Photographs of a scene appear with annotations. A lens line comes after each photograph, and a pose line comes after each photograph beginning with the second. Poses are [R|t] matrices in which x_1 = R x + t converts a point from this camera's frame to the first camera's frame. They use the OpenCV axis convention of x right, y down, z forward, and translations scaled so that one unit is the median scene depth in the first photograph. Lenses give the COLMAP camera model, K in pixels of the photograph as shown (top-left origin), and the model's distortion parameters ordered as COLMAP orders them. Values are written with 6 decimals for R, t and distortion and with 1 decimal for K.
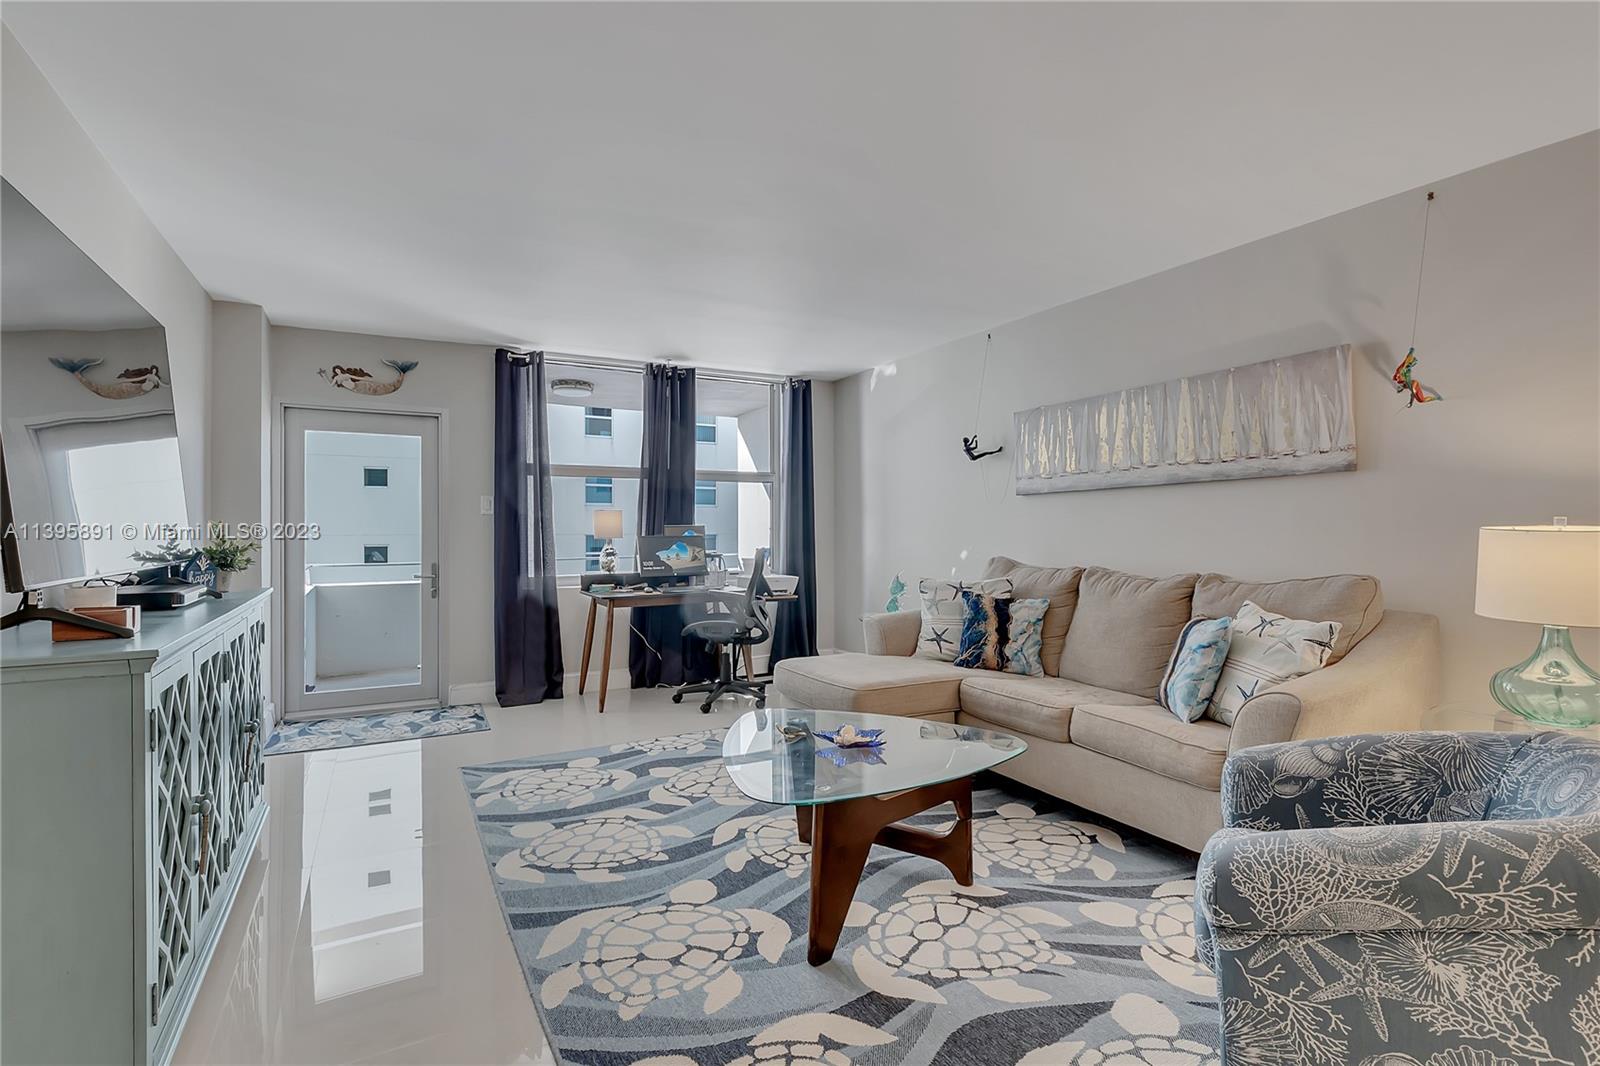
lens RADIAL K [[729.5, 0, 792.2], [0, 729.5, 545.4], [0, 0, 1]] dist [0.009351, -0.006194]
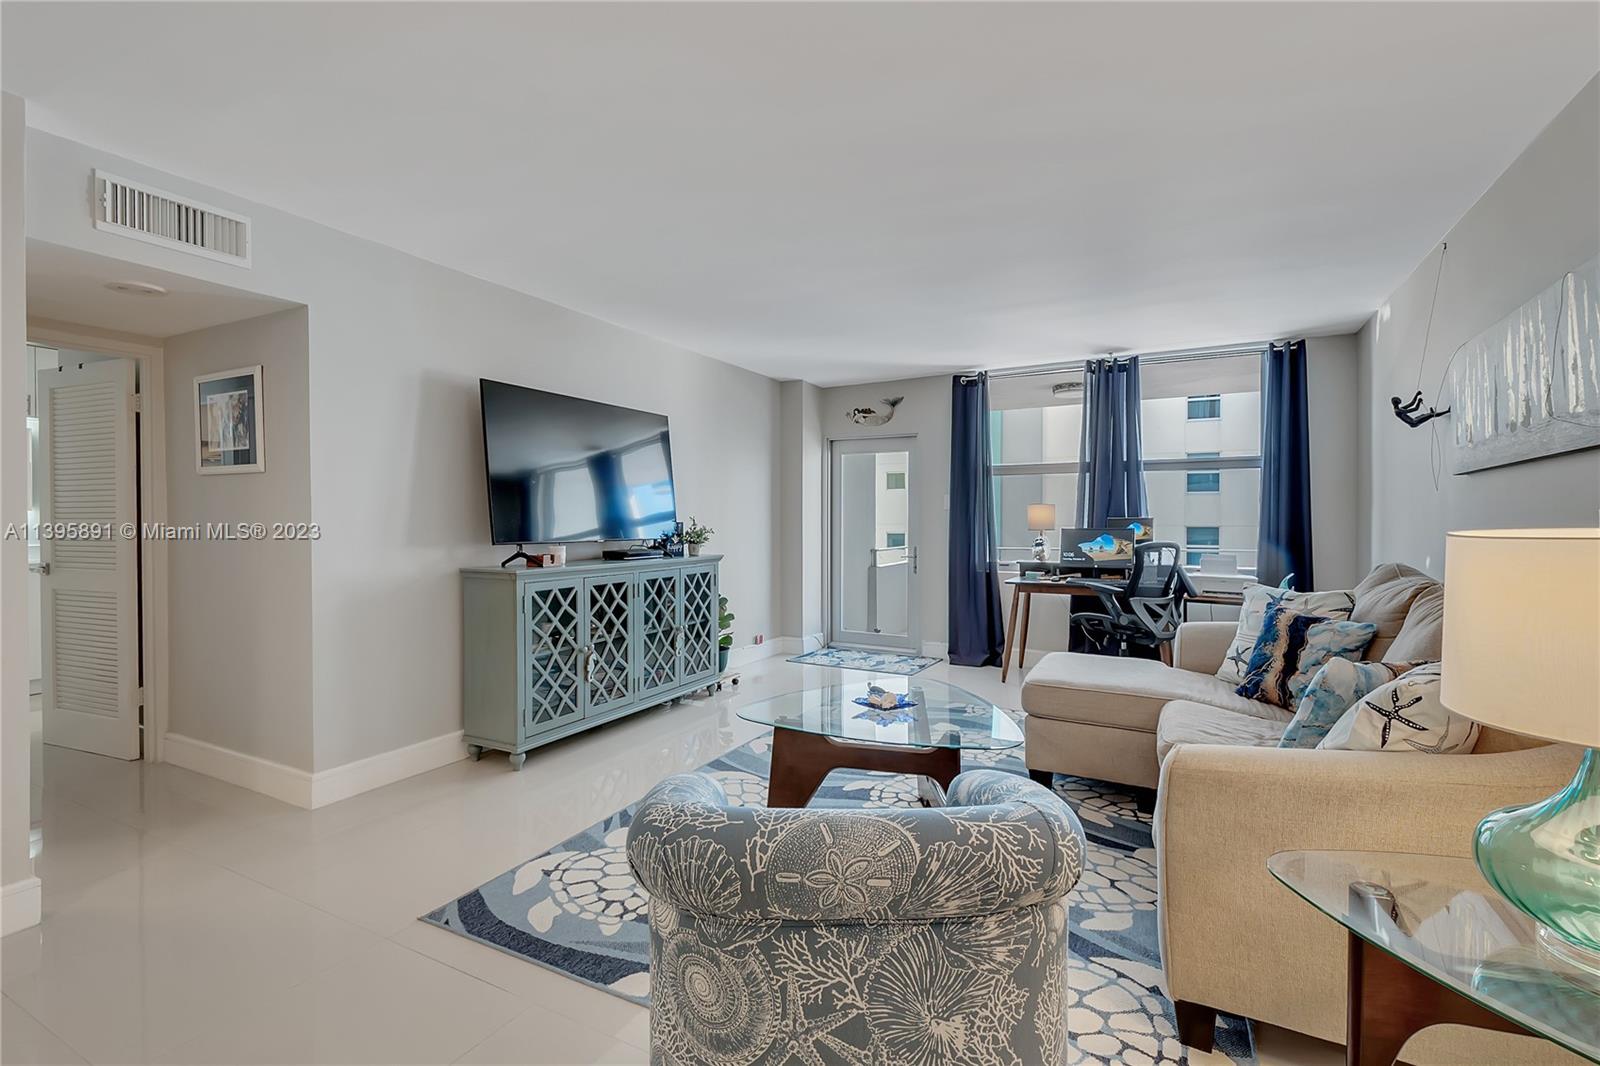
lens RADIAL K [[729.5, 0, 813.4], [0, 729.5, 514.4], [0, 0, 1]] dist [0.009351, -0.006194]
pose [[0.557332, -0.003327, -0.830283, 0.492838], [-0.020713, 0.999625, -0.017909, -0.006434], [0.830031, 0.027179, 0.557054, 0.117501]]
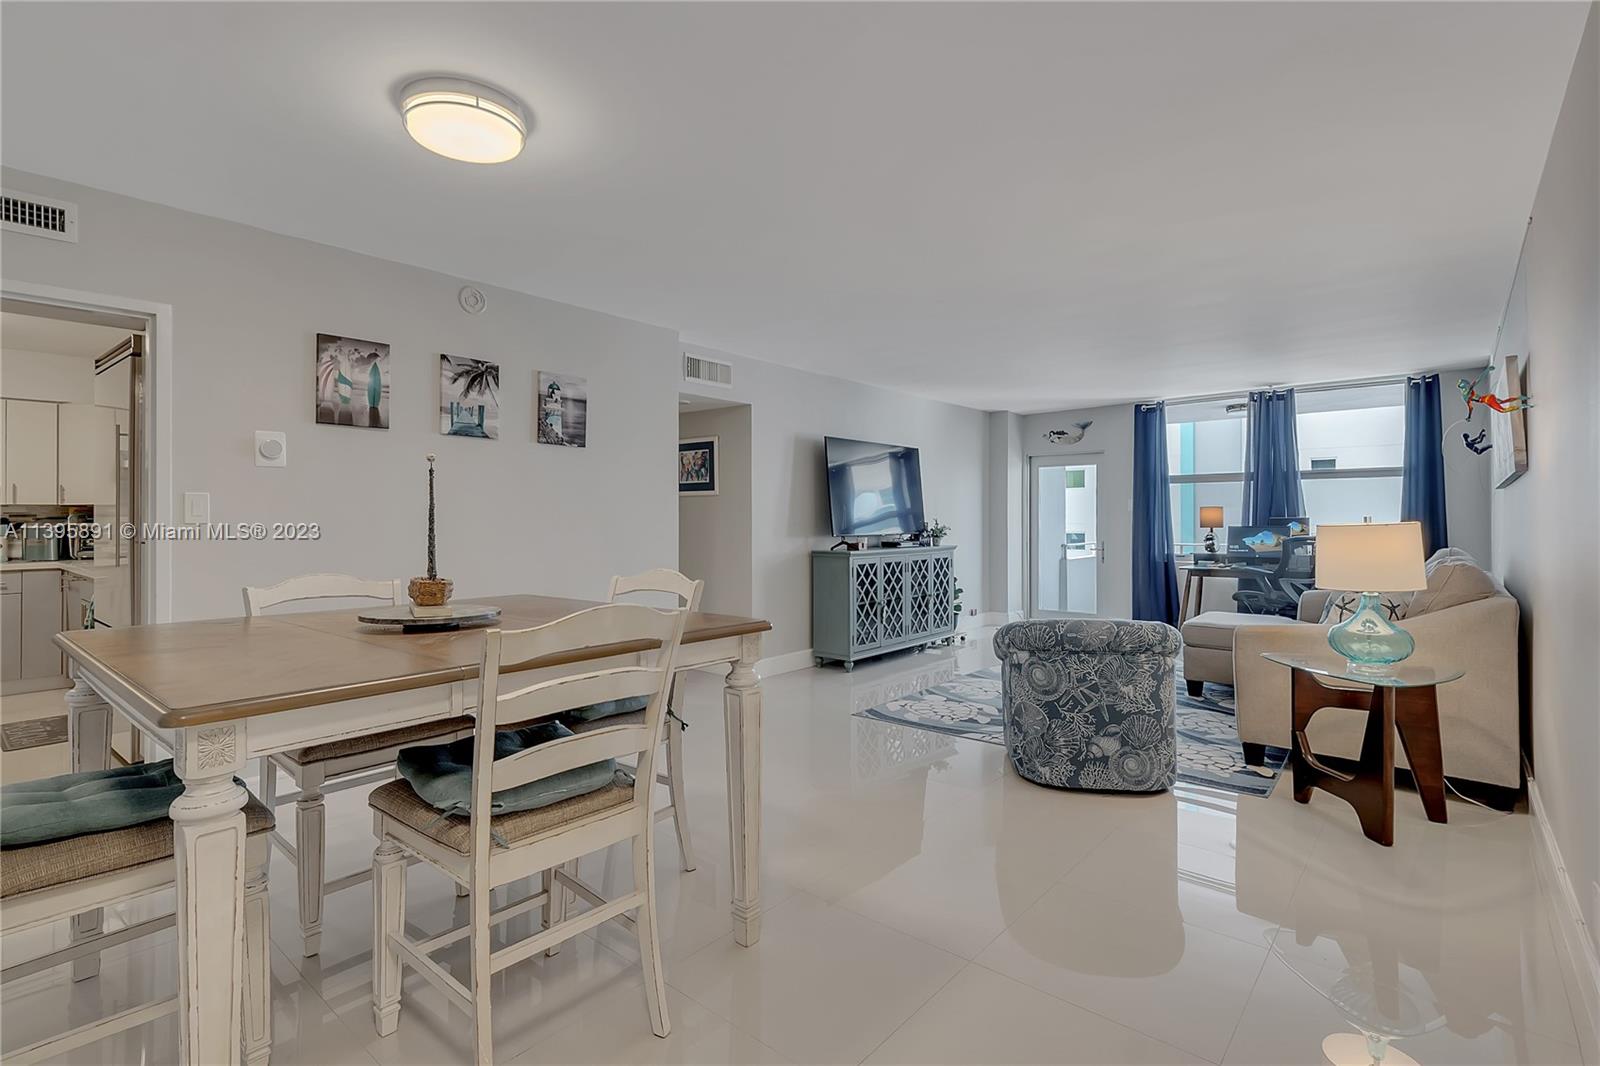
lens RADIAL K [[729.5, 0, 803.4], [0, 729.5, 517.9], [0, 0, 1]] dist [0.009351, -0.006194]
pose [[0.341981, -0.001355, -0.939706, 0.829870], [-0.018730, 0.999790, -0.008258, -0.001517], [0.939520, 0.020425, 0.341884, -0.203769]]
